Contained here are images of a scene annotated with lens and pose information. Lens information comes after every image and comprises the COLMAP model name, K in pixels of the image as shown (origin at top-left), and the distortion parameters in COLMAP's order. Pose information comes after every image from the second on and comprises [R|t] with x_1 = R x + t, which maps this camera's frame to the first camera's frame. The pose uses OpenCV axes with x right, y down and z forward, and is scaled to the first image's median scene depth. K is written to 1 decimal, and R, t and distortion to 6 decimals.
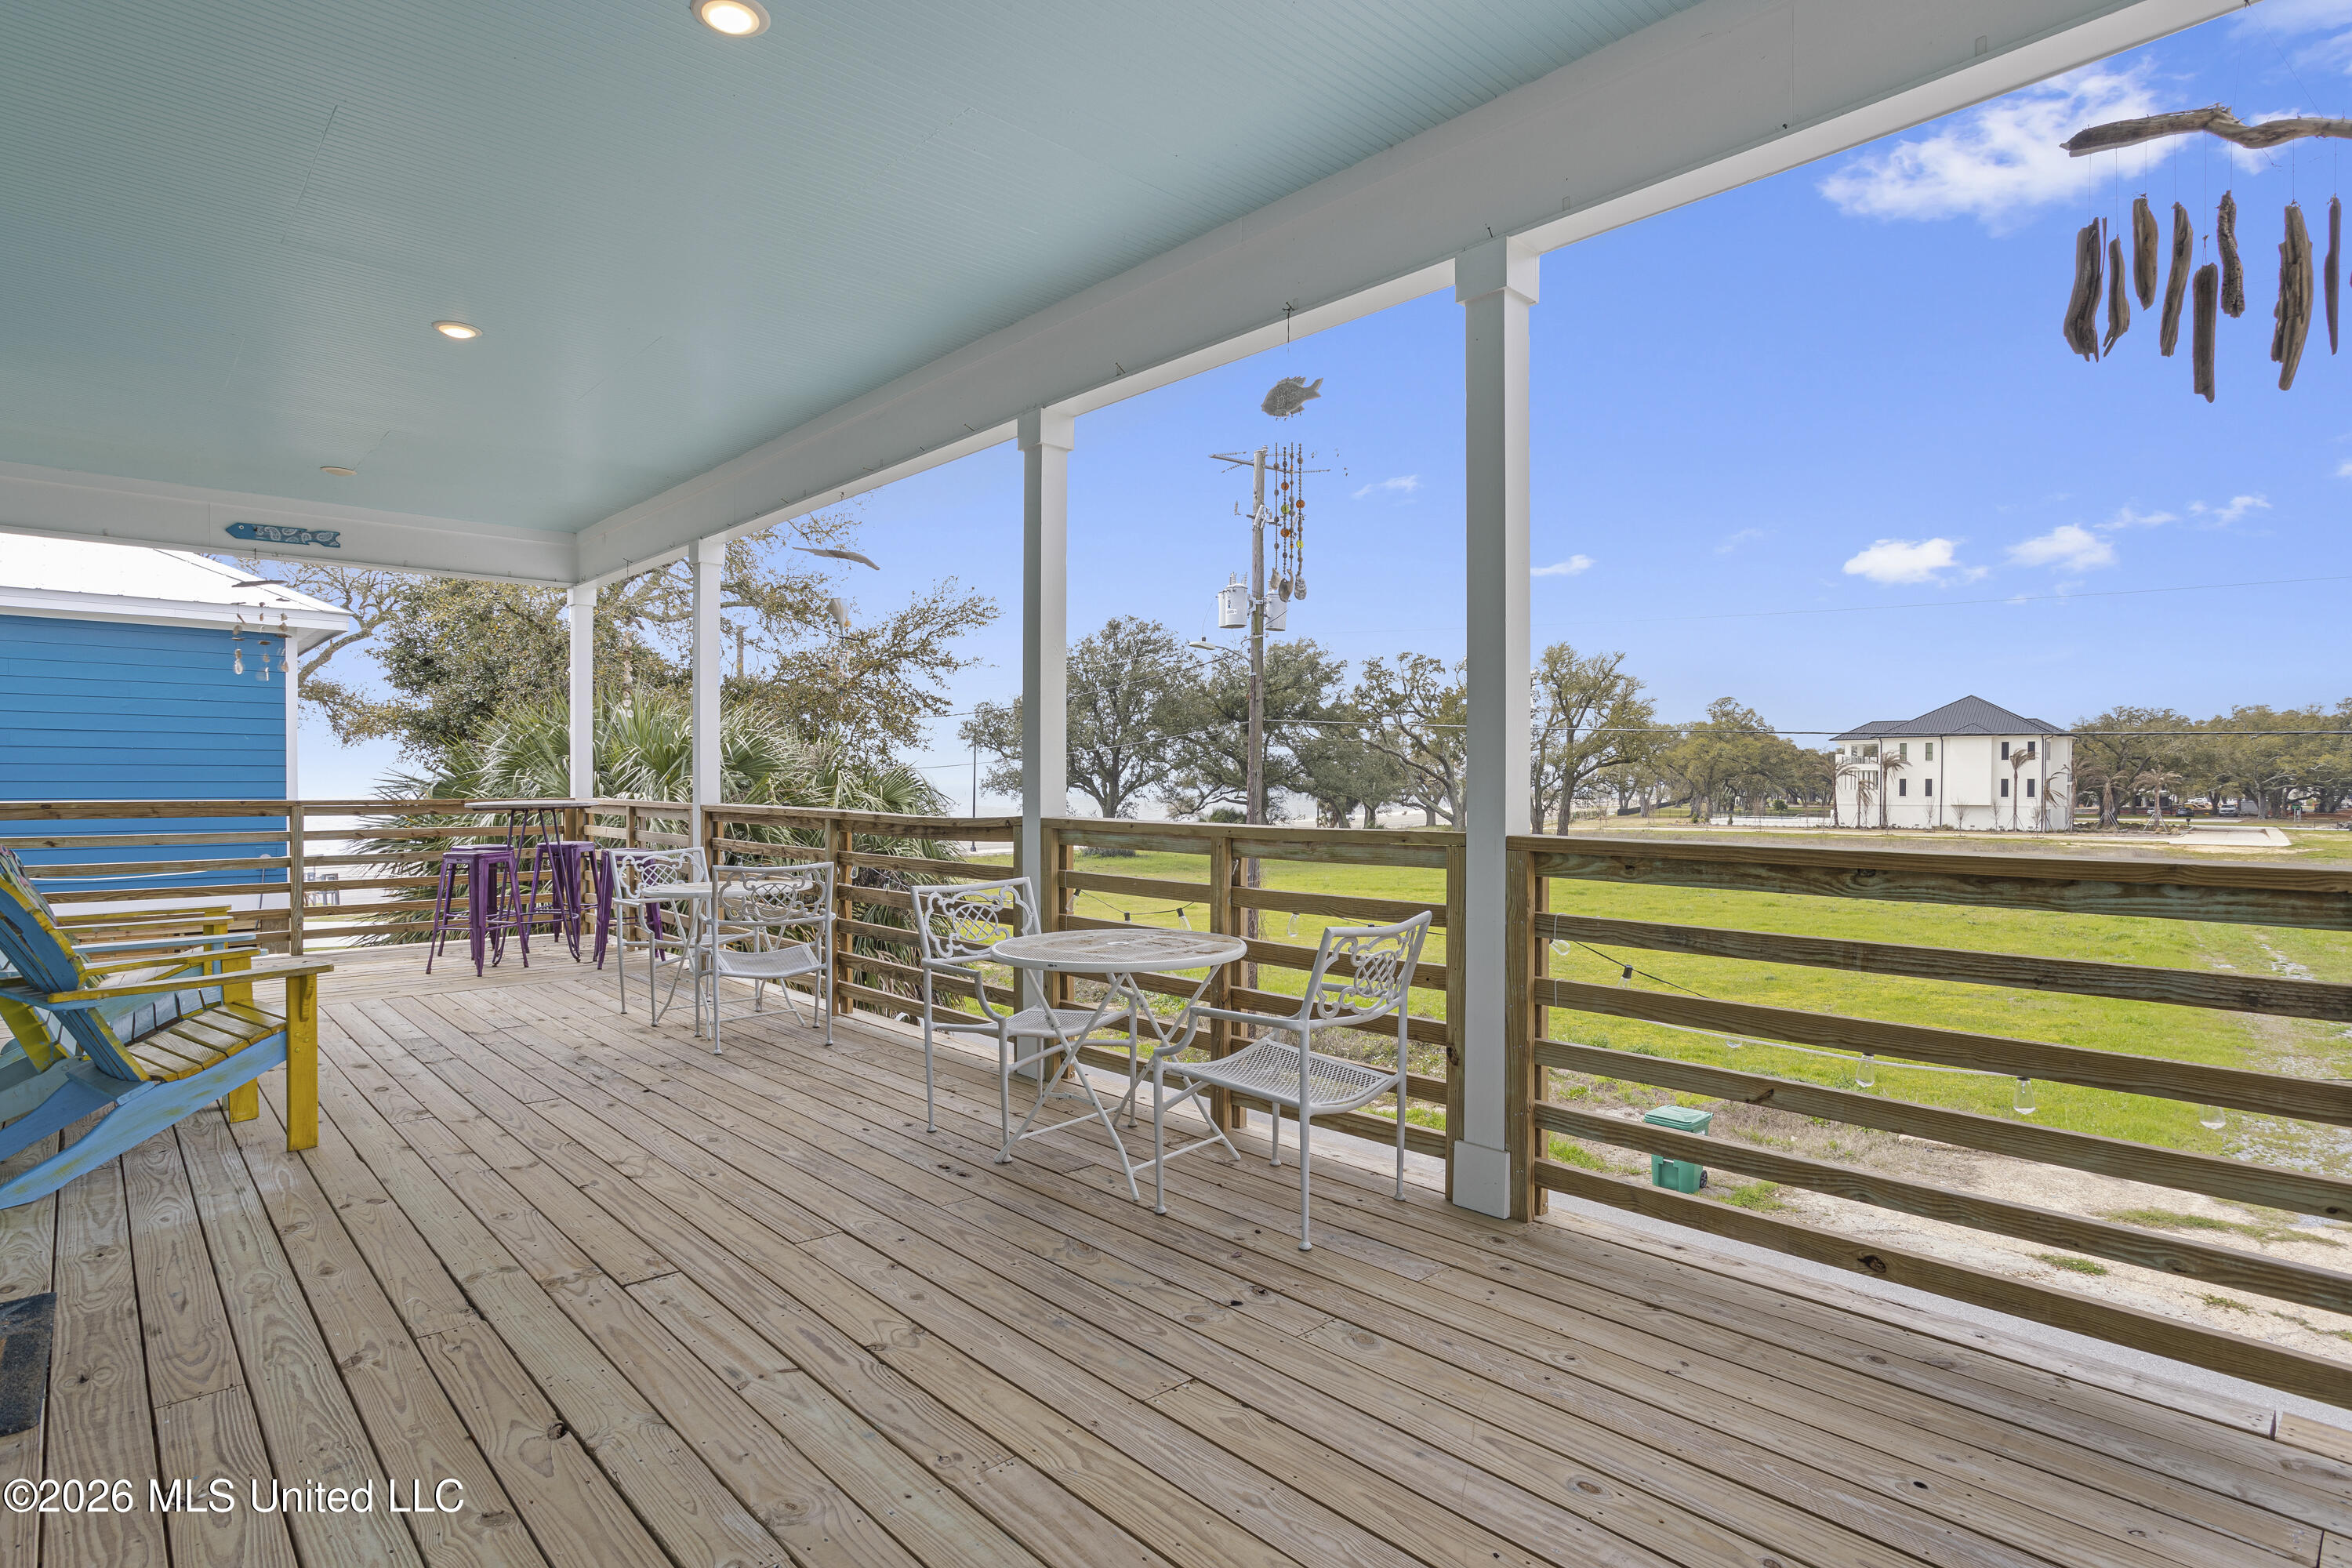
lens RADIAL K [[1187.1, 0, 1175.7], [0, 1187.1, 783.4], [0, 0, 1]] dist [-0.002272, 0.000766]
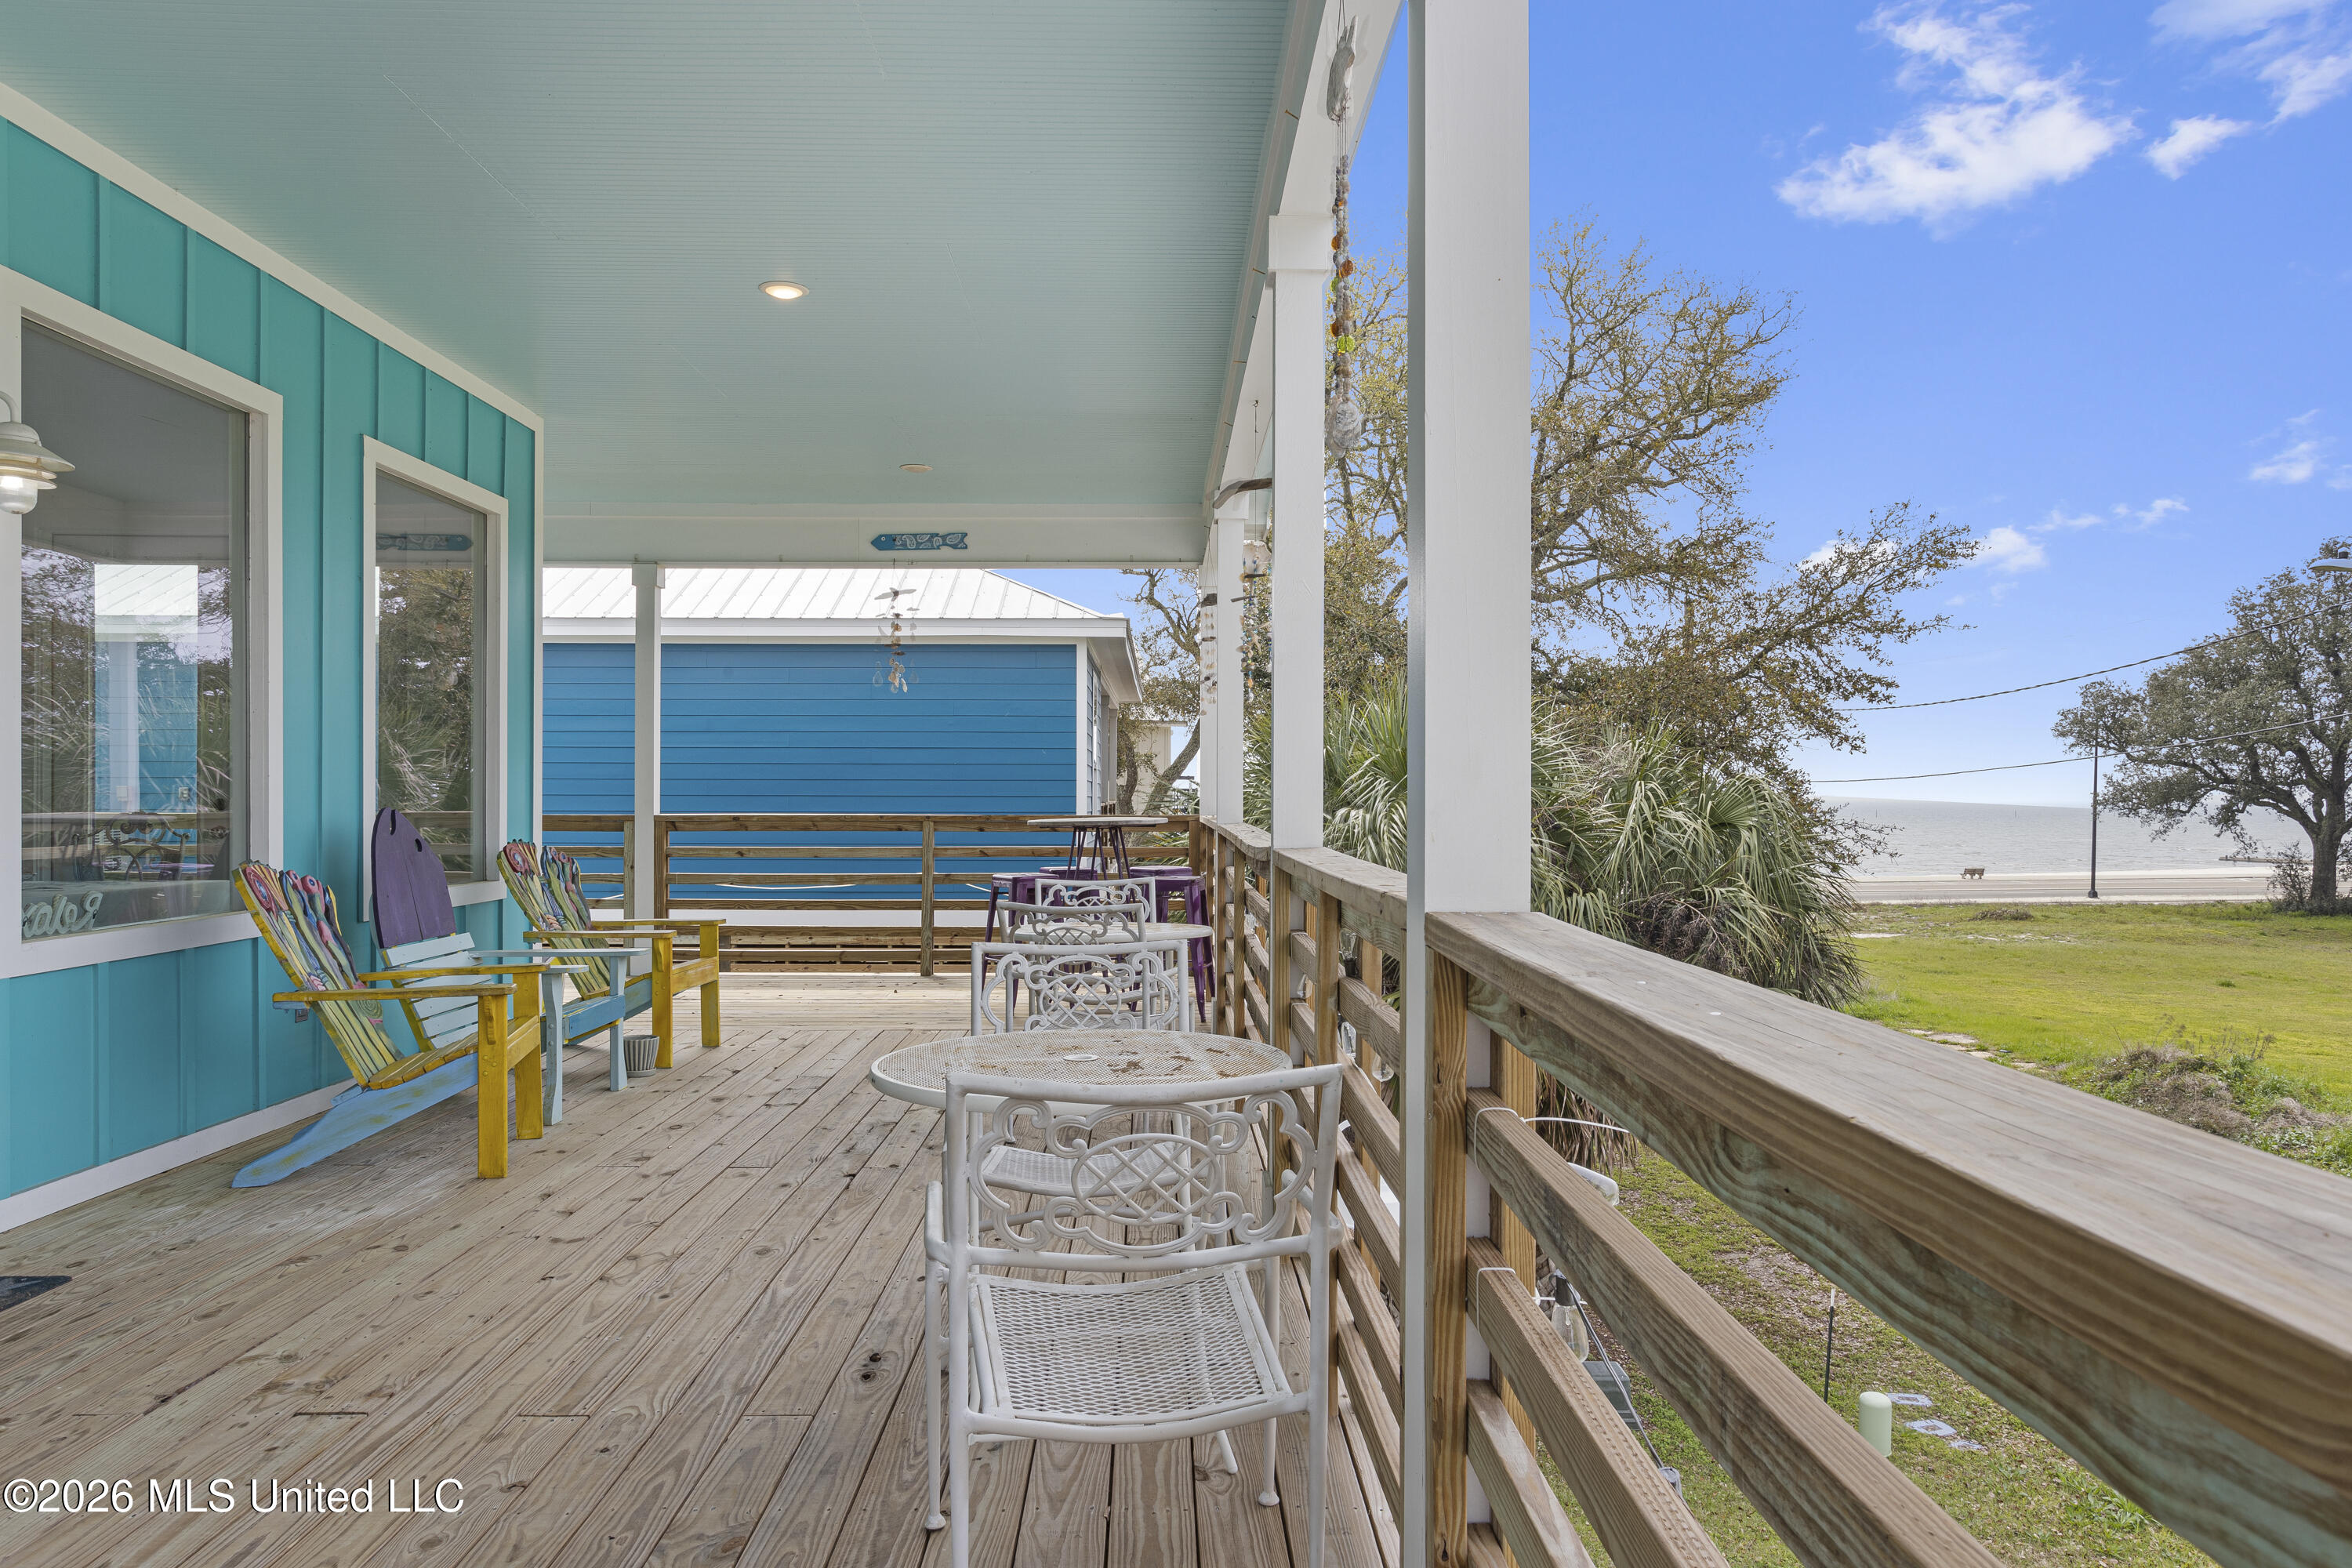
lens RADIAL K [[1507.1, 0, 1189.8], [0, 1507.1, 799.3], [0, 0, 1]] dist [-0.009136, 0.002629]
pose [[0.765969, 0.000349, -0.642877, 0.223311], [-0.000636, 1.000000, -0.000215, 0.001705], [0.642877, 0.000574, 0.765969, 0.206313]]
